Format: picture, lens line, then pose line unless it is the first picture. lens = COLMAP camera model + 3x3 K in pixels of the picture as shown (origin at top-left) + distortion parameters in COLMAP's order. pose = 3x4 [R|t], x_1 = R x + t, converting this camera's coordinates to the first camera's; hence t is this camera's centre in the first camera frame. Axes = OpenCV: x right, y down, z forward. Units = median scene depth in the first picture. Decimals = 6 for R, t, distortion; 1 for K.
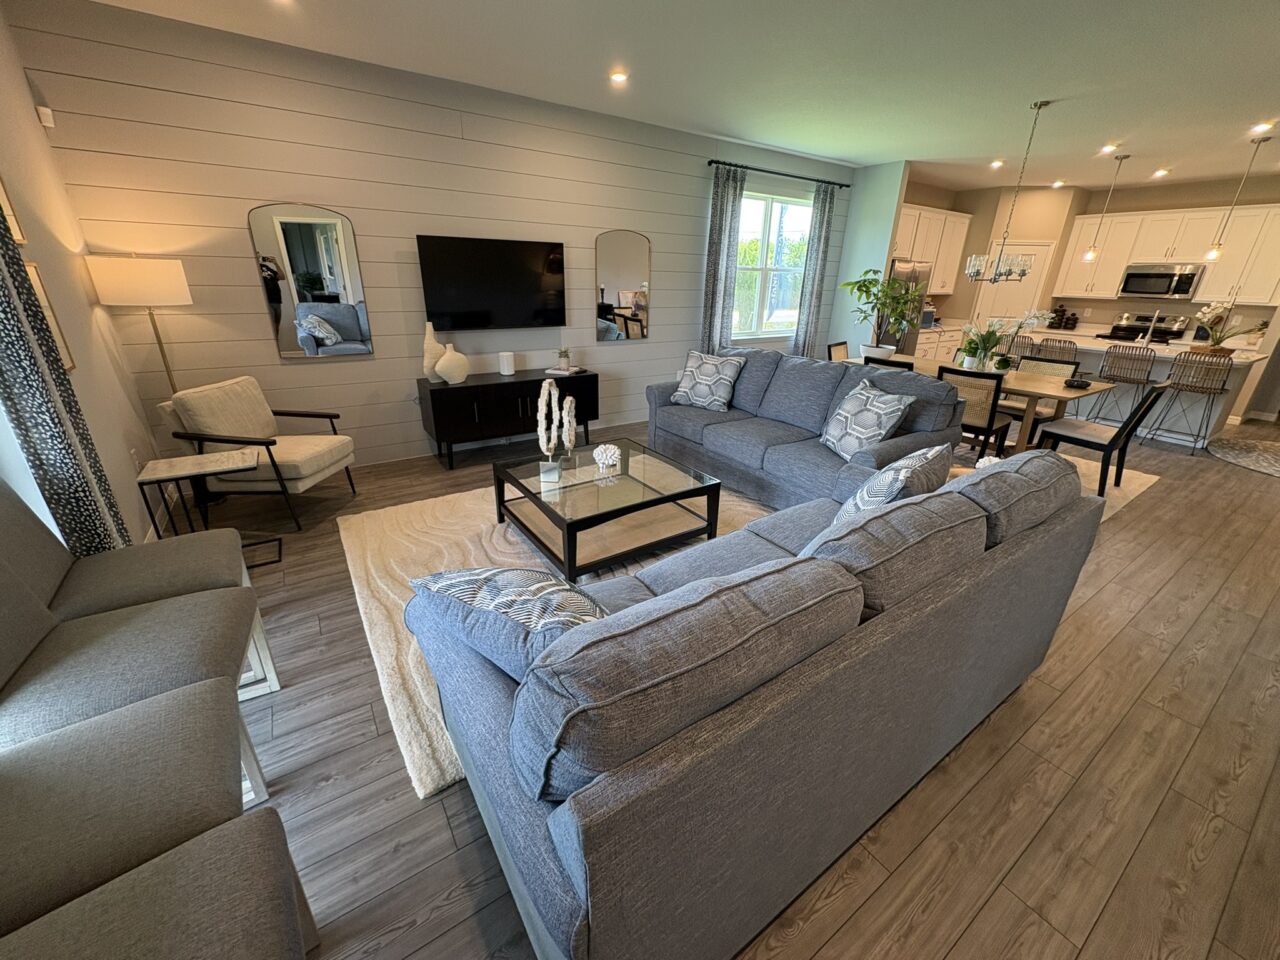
lens RADIAL K [[508.2, 0, 637.7], [0, 508.2, 479.1], [0, 0, 1]] dist [-0.001315, 0.000283]
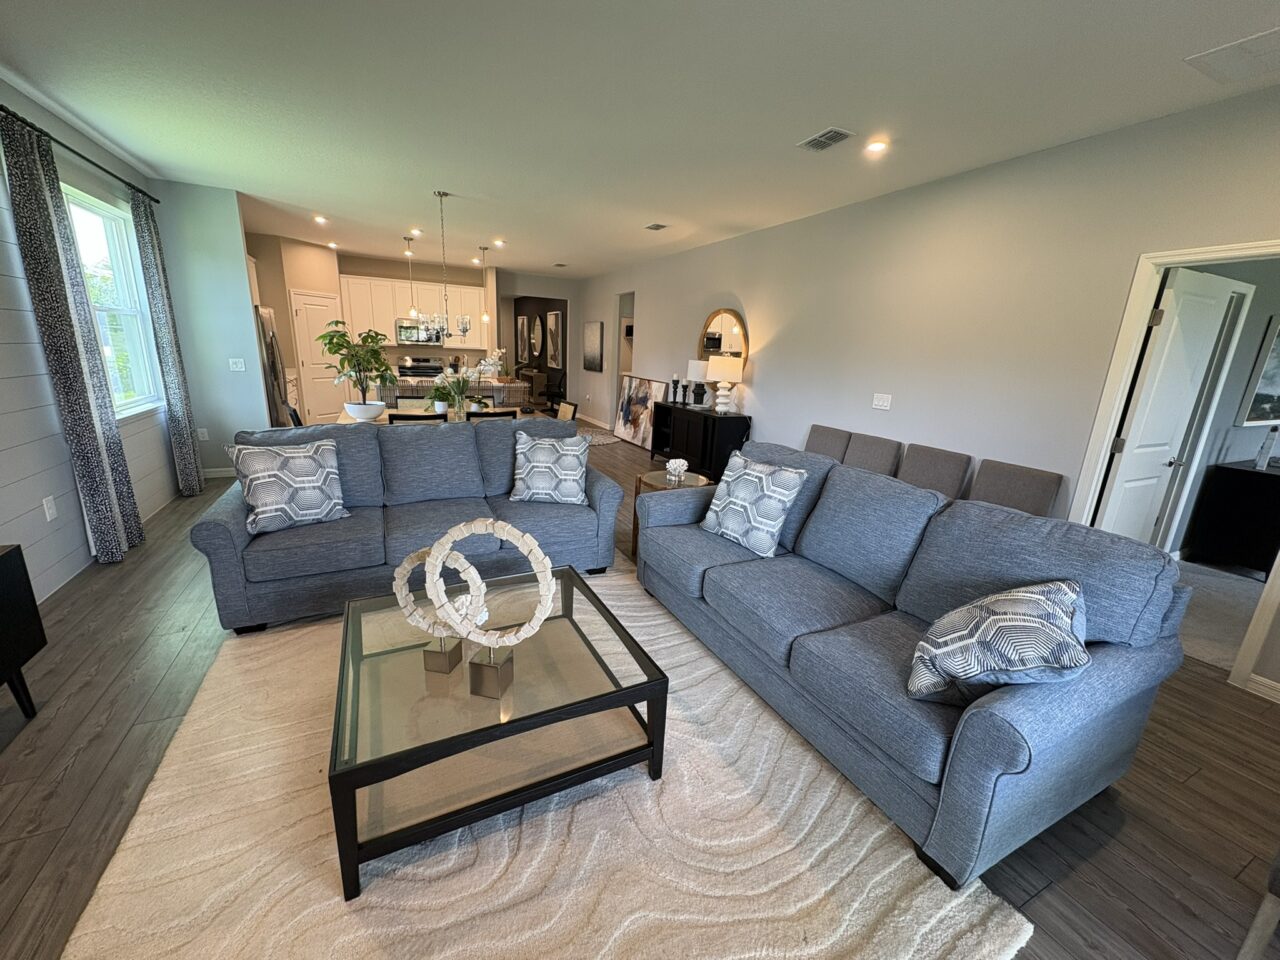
lens RADIAL K [[508.2, 0, 638.3], [0, 508.2, 480.7], [0, 0, 1]] dist [-0.001315, 0.000283]
pose [[0.140213, -0.267723, 0.953239, -0.319357], [0.332851, 0.919464, 0.209277, -0.141355], [-0.932497, 0.287943, 0.218033, 0.336827]]
